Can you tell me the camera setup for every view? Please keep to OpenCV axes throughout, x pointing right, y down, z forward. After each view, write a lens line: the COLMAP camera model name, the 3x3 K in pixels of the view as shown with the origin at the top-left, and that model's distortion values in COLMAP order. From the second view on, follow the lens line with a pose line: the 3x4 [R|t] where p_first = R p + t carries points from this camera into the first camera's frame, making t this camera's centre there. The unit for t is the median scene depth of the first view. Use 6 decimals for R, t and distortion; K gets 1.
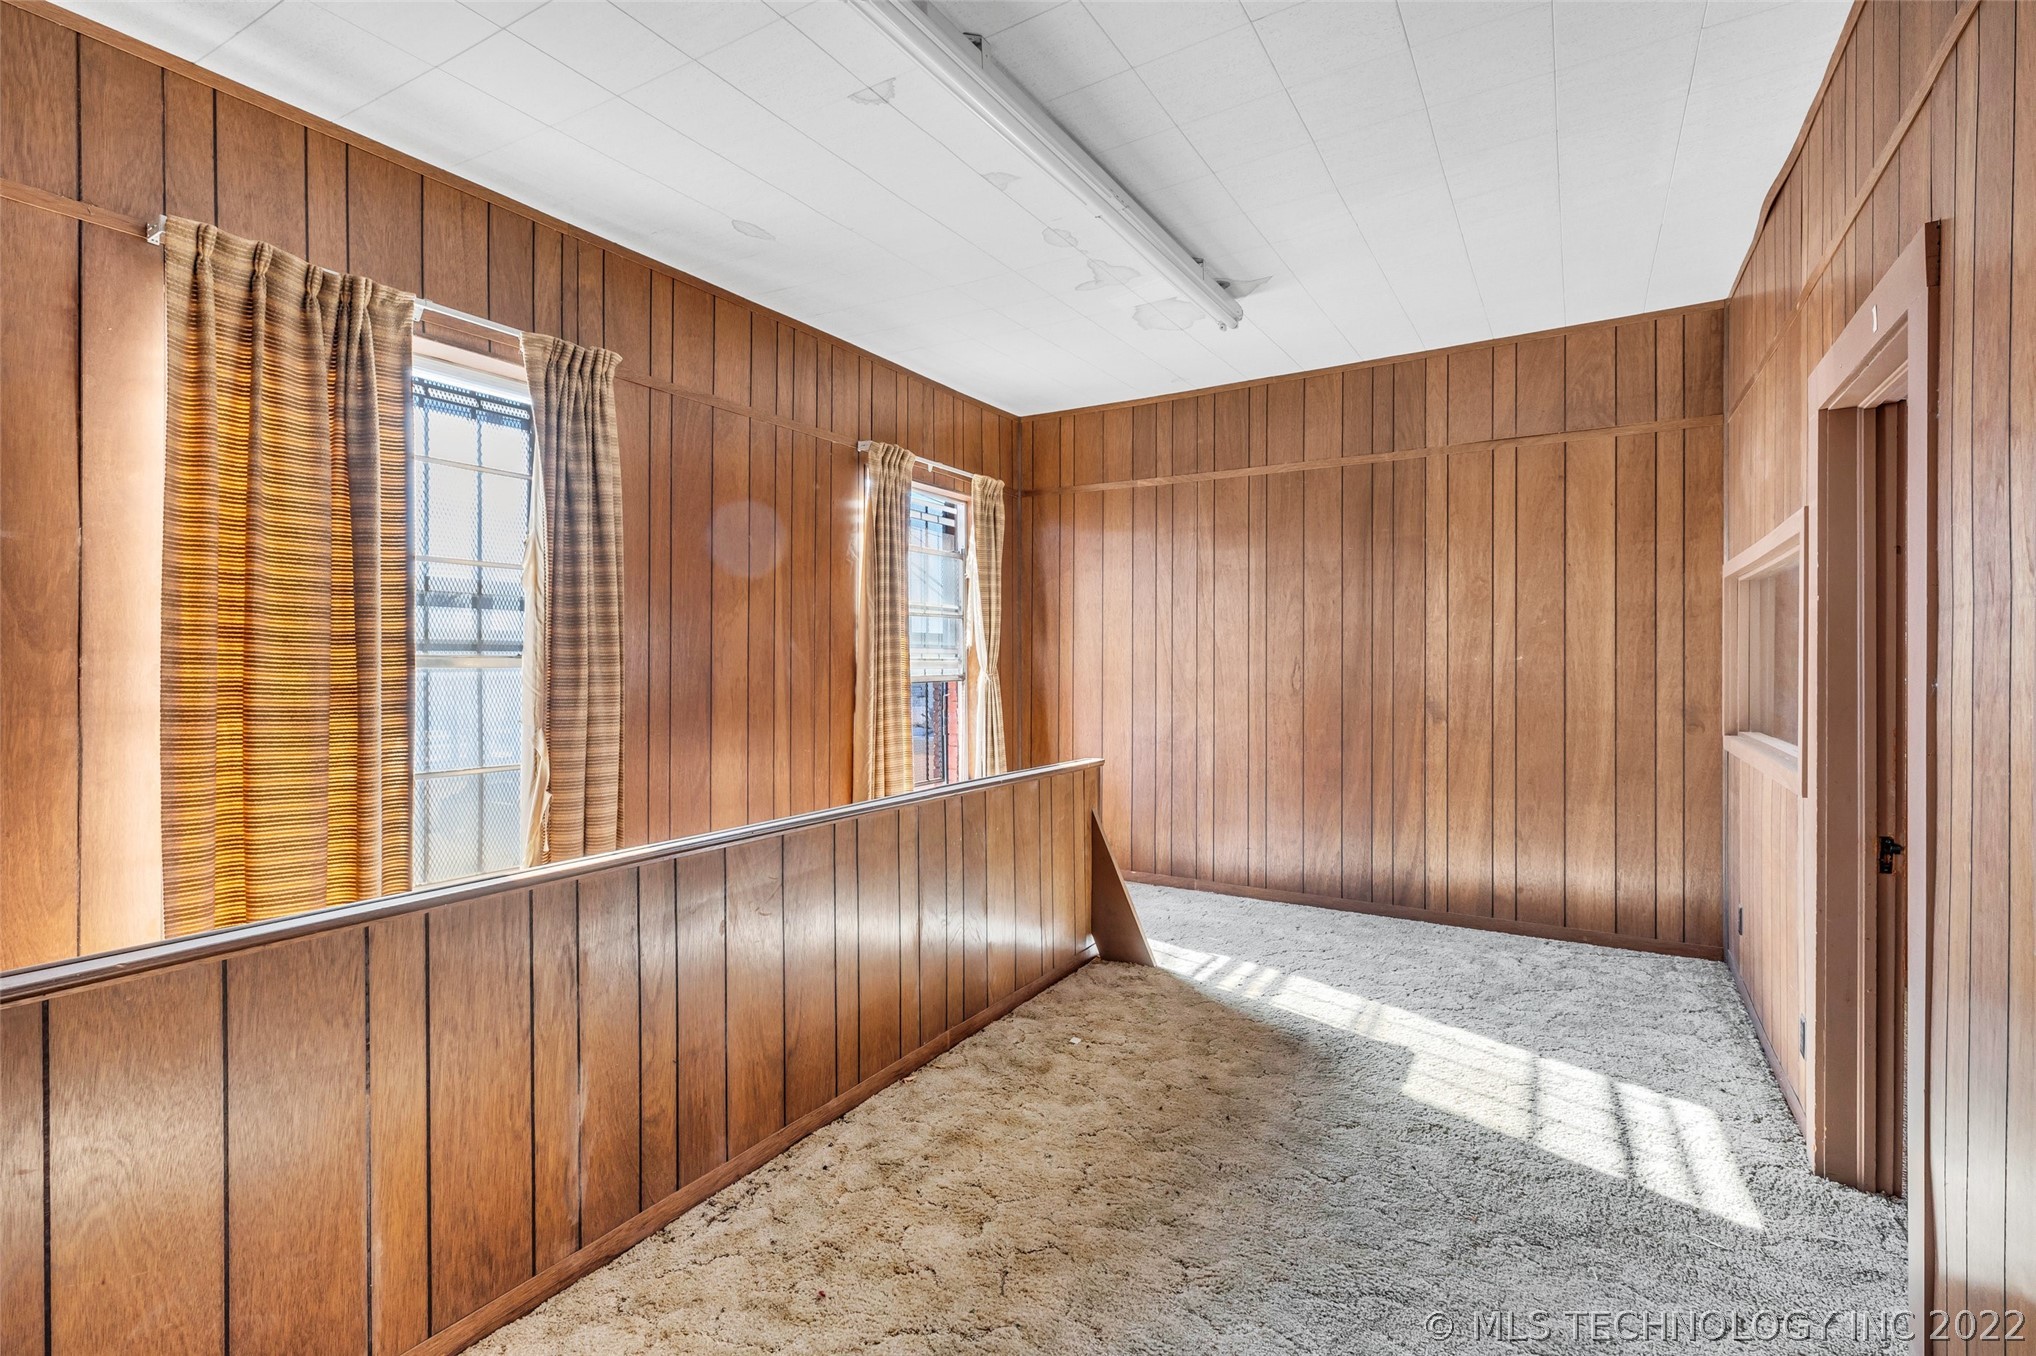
lens RADIAL K [[915.8, 0, 1010.4], [0, 915.8, 671.4], [0, 0, 1]] dist [0.000221, 0.000245]
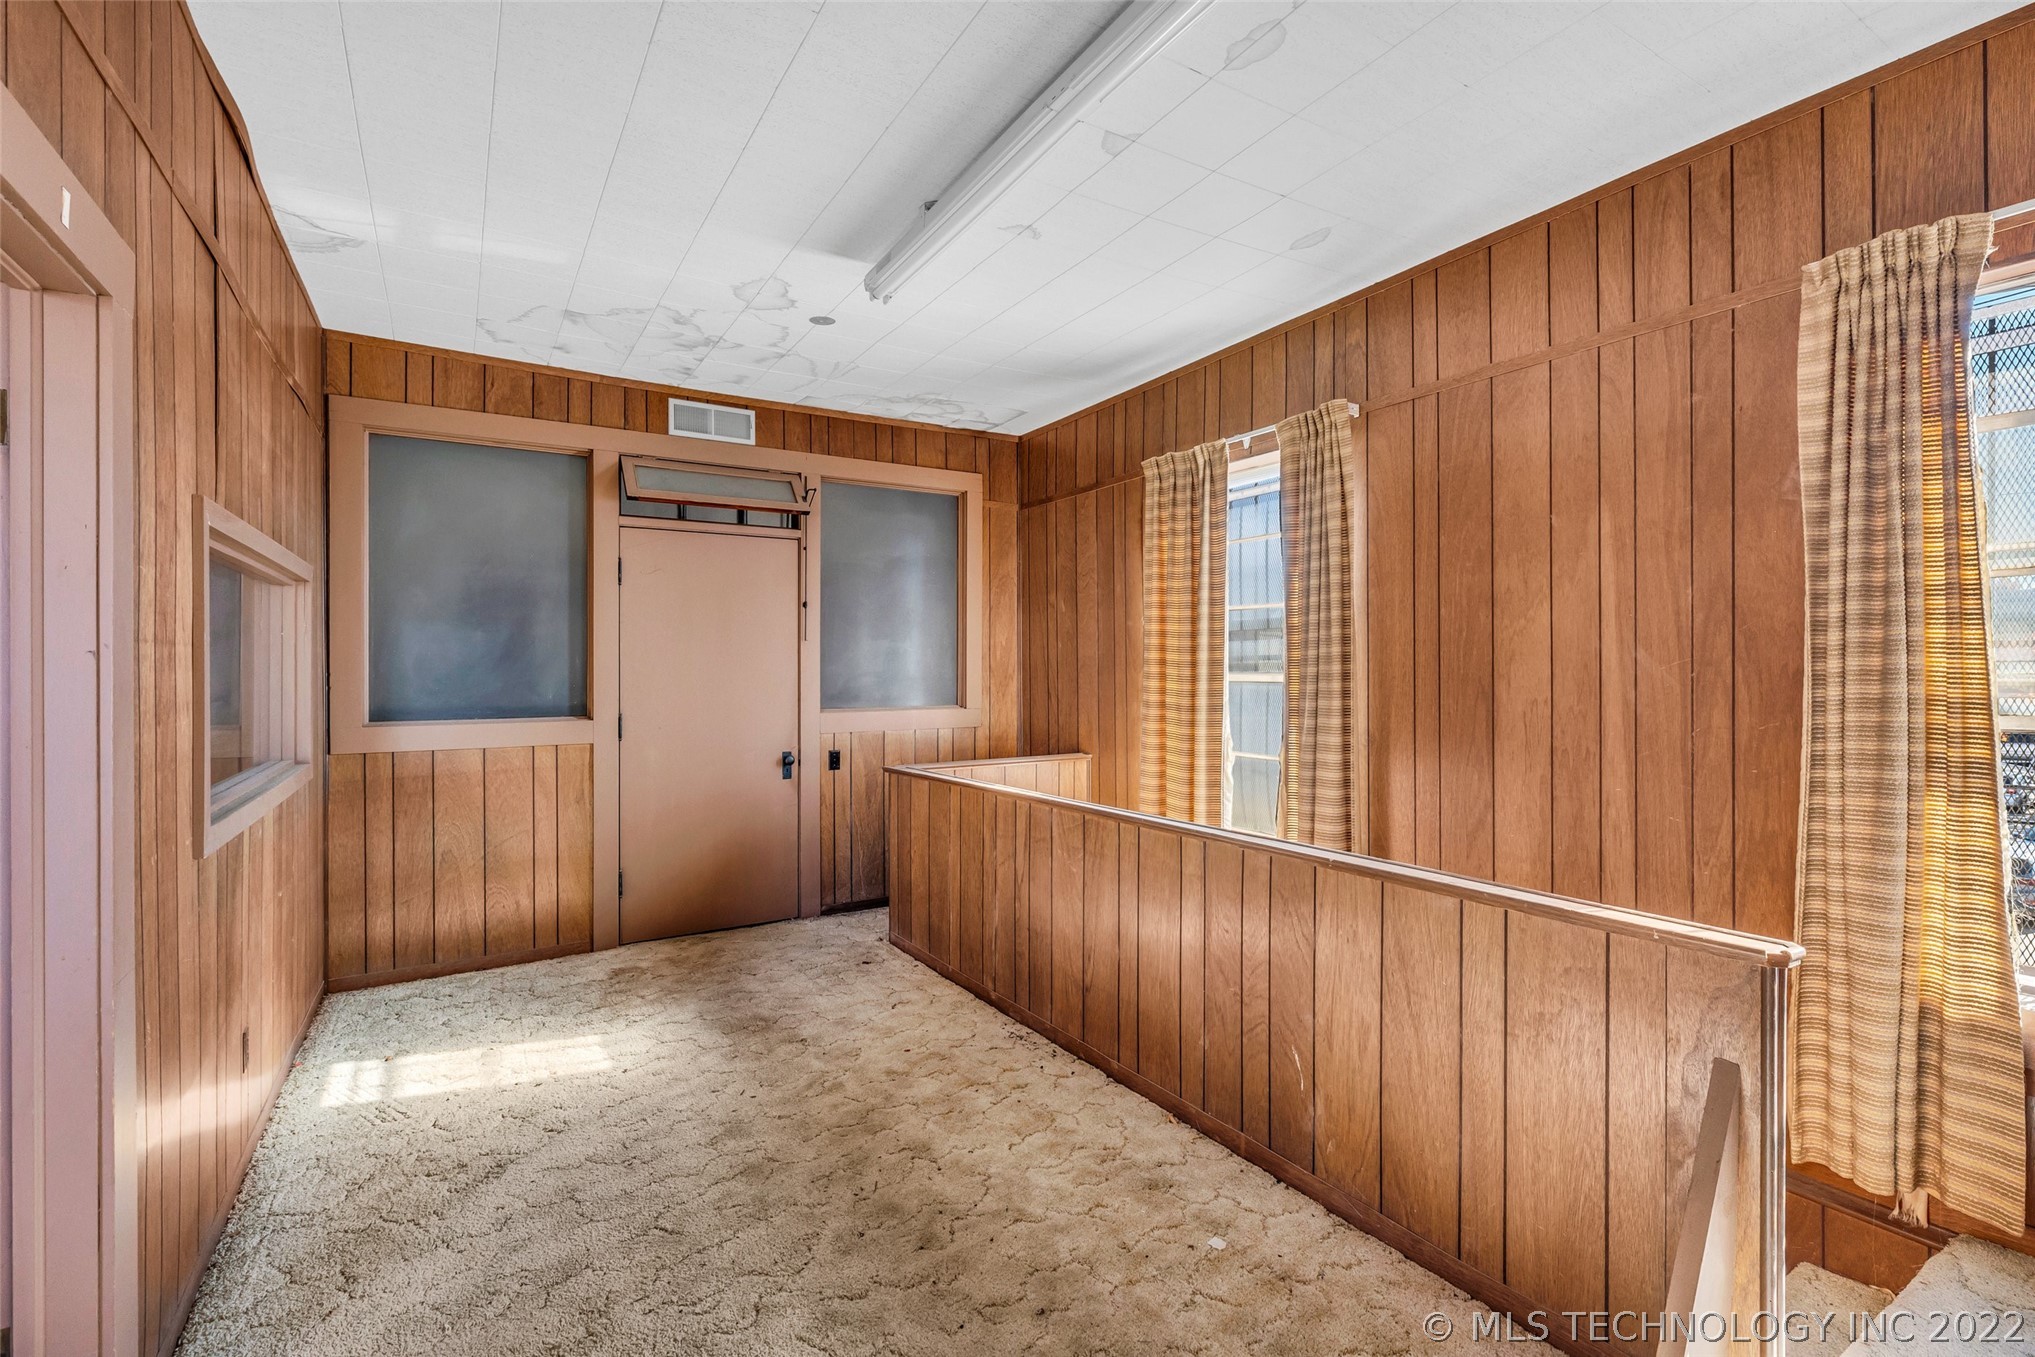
lens RADIAL K [[915.3, 0, 1026.3], [0, 915.3, 677.7], [0, 0, 1]] dist [0.000221, 0.000245]
pose [[-0.440860, 0.006567, -0.897552, 0.566780], [-0.007296, 0.999914, 0.010899, -0.016248], [0.897546, 0.011353, -0.440774, 0.897713]]
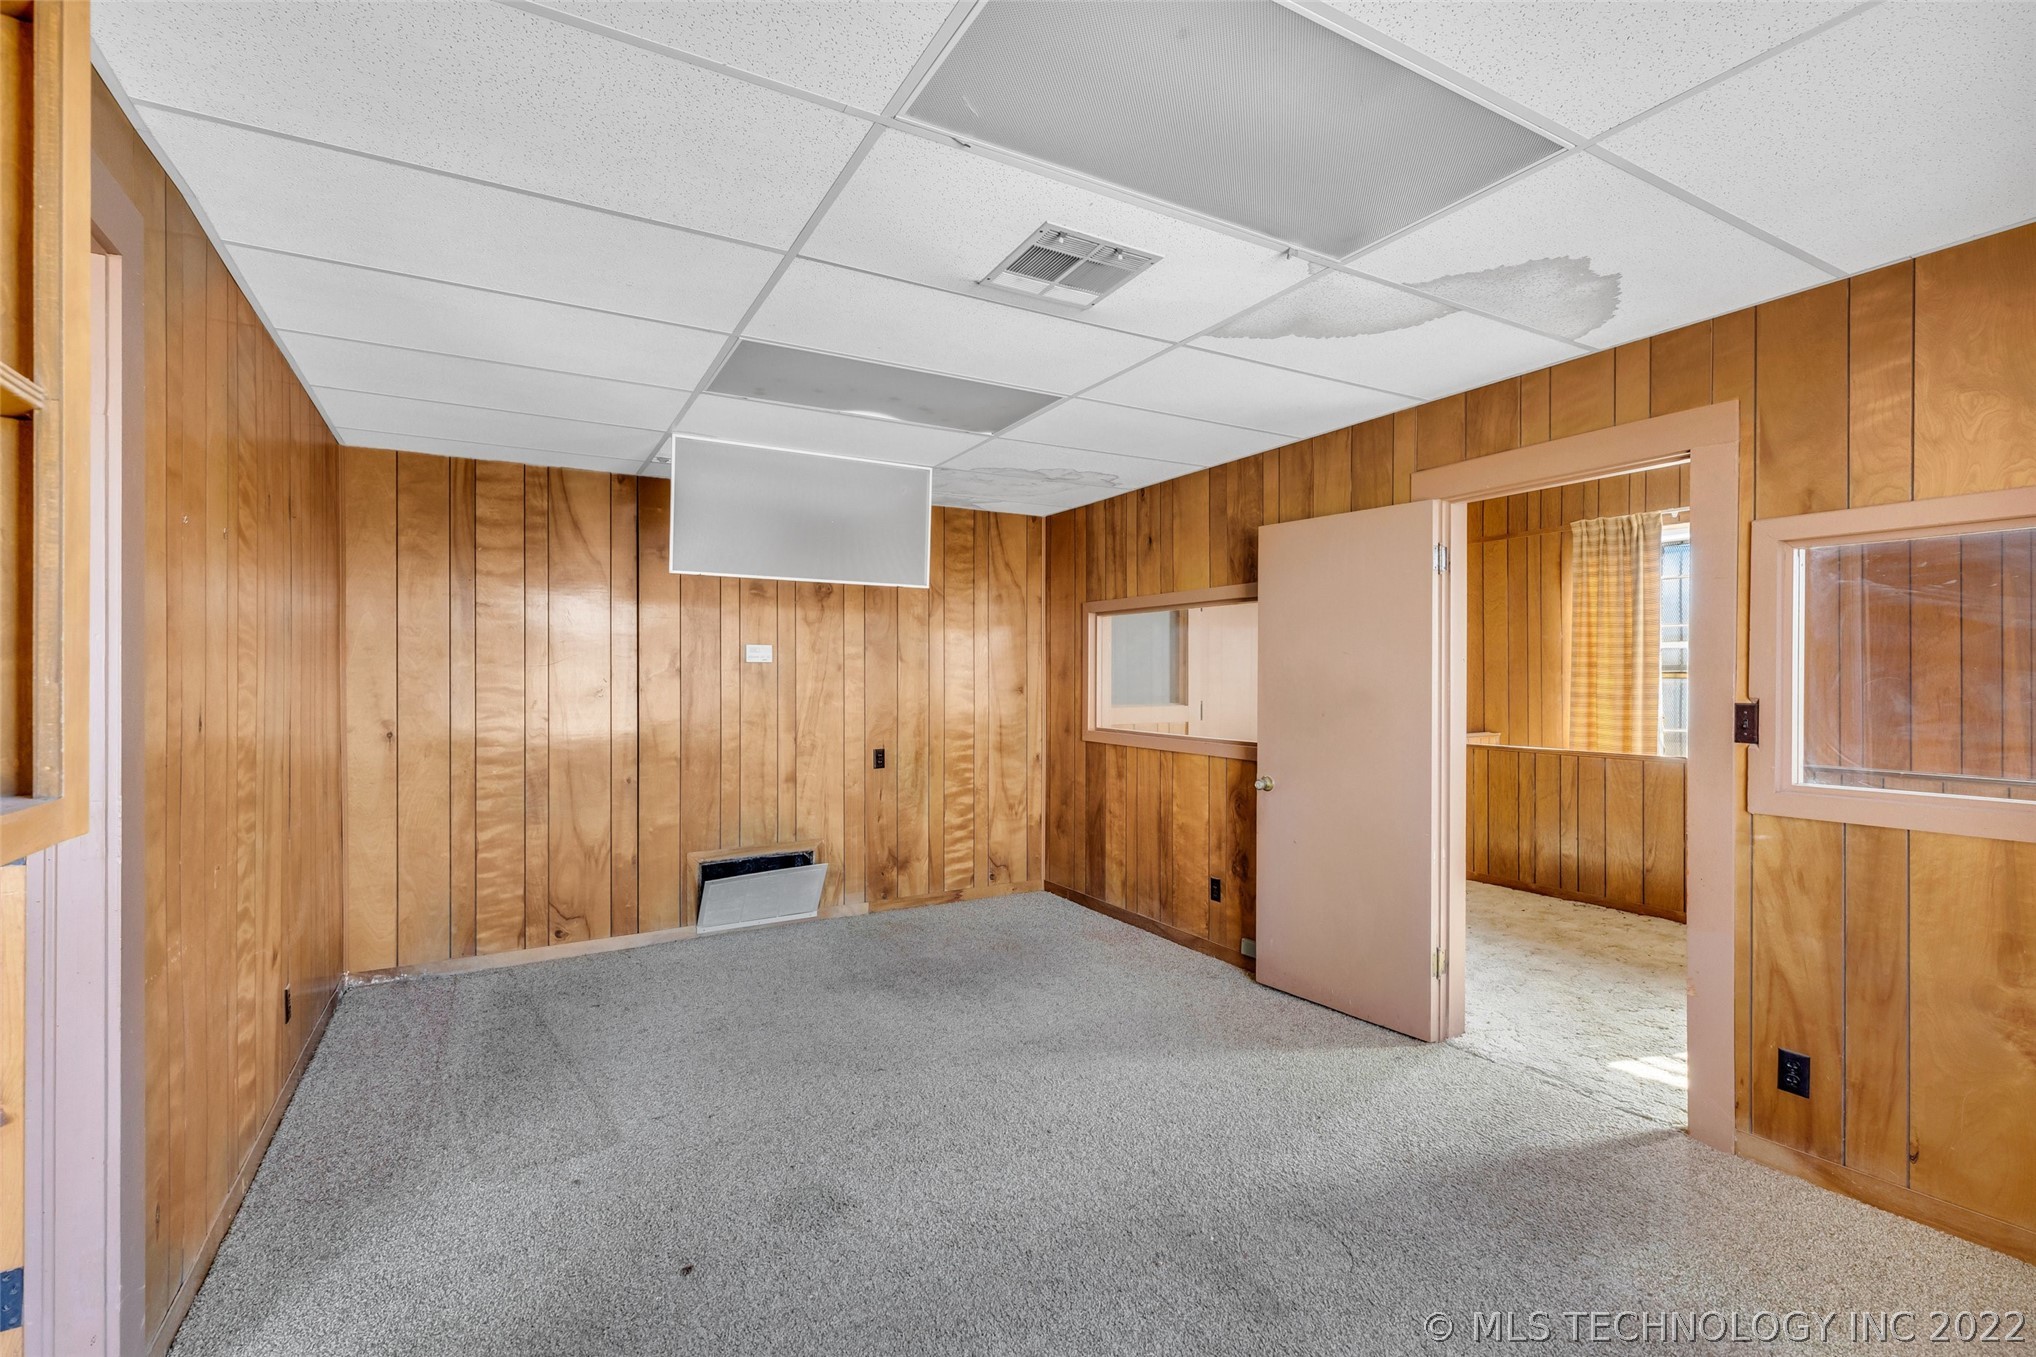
lens RADIAL K [[915.8, 0, 1011.9], [0, 915.8, 678.5], [0, 0, 1]] dist [0.000221, 0.000245]
pose [[-0.476821, 0.003457, -0.878994, 1.331783], [-0.005235, 0.999963, 0.006773, -0.006511], [0.878985, 0.007831, -0.476785, 0.442569]]
